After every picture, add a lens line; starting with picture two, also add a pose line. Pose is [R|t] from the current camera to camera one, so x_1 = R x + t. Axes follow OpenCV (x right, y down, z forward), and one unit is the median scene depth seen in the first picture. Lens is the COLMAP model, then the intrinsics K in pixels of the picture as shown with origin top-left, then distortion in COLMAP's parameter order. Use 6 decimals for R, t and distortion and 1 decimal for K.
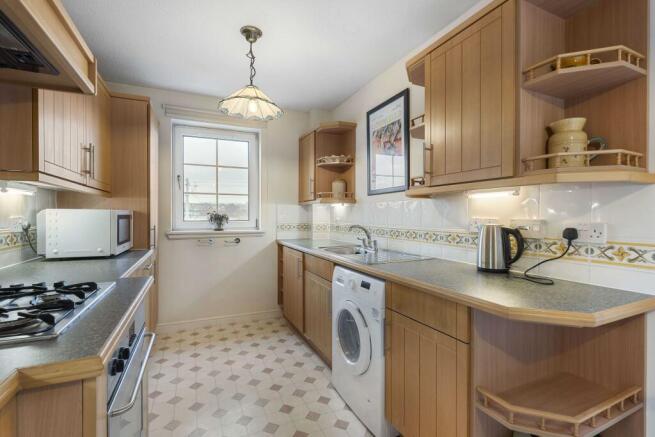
lens RADIAL K [[300.4, 0, 327.5], [0, 300.4, 218.5], [0, 0, 1]] dist [0.000915, 0.000071]
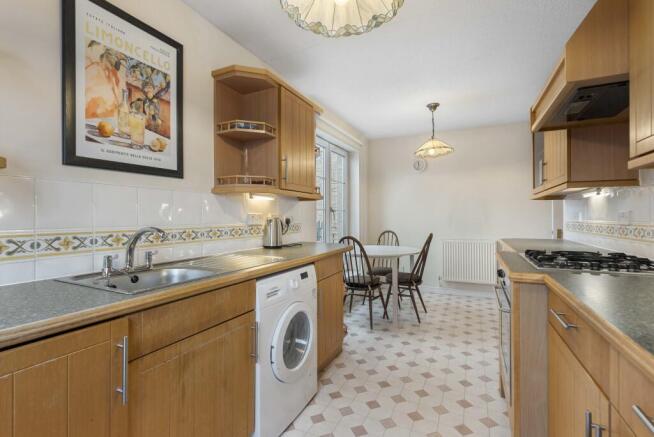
lens RADIAL K [[291.0, 0, 320.6], [0, 291.0, 210.4], [0, 0, 1]] dist [-0.001403, -0.000129]
pose [[-0.607662, -0.006512, 0.794169, -0.484471], [-0.010722, 0.999943, -0.000005, -0.014000], [-0.794123, -0.008518, -0.607697, 1.050467]]
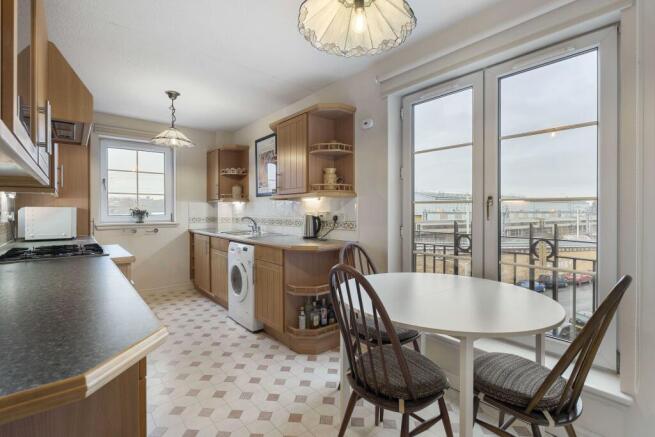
lens RADIAL K [[291.5, 0, 321.0], [0, 291.5, 210.4], [0, 0, 1]] dist [-0.001403, -0.000129]
pose [[0.963623, -0.004948, 0.267219, 0.063520], [0.007822, 0.999922, -0.009691, 0.006786], [-0.267151, 0.011428, 0.963587, -0.514173]]
